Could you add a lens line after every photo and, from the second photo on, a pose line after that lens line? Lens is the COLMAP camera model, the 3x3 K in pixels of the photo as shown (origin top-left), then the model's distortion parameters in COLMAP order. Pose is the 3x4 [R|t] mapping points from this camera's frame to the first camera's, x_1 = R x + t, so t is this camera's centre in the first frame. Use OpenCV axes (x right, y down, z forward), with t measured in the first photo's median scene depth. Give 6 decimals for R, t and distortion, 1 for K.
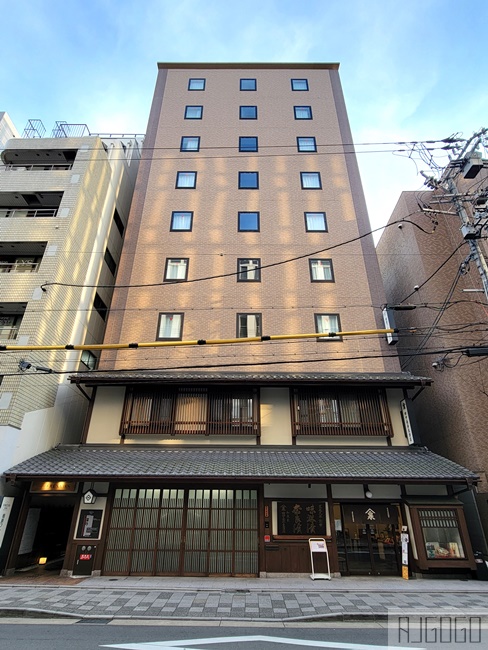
lens RADIAL K [[353.6, 0, 232.4], [0, 353.6, 321.7], [0, 0, 1]] dist [0.004420, -0.006267]
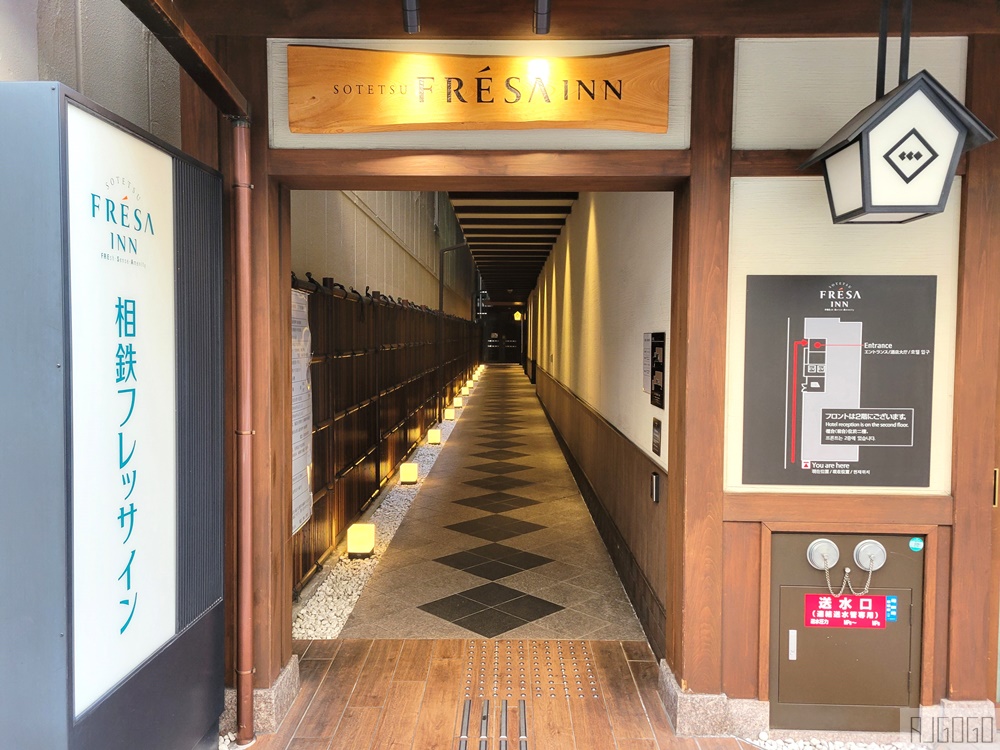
lens RADIAL K [[771.6, 0, 498.3], [0, 771.6, 378.5], [0, 0, 1]] dist [0.062123, -0.057825]
pose [[0.999831, -0.000793, -0.018383, -0.677320], [0.010096, 0.858865, 0.512102, 0.571170], [0.015382, -0.512201, 0.858728, 1.016543]]
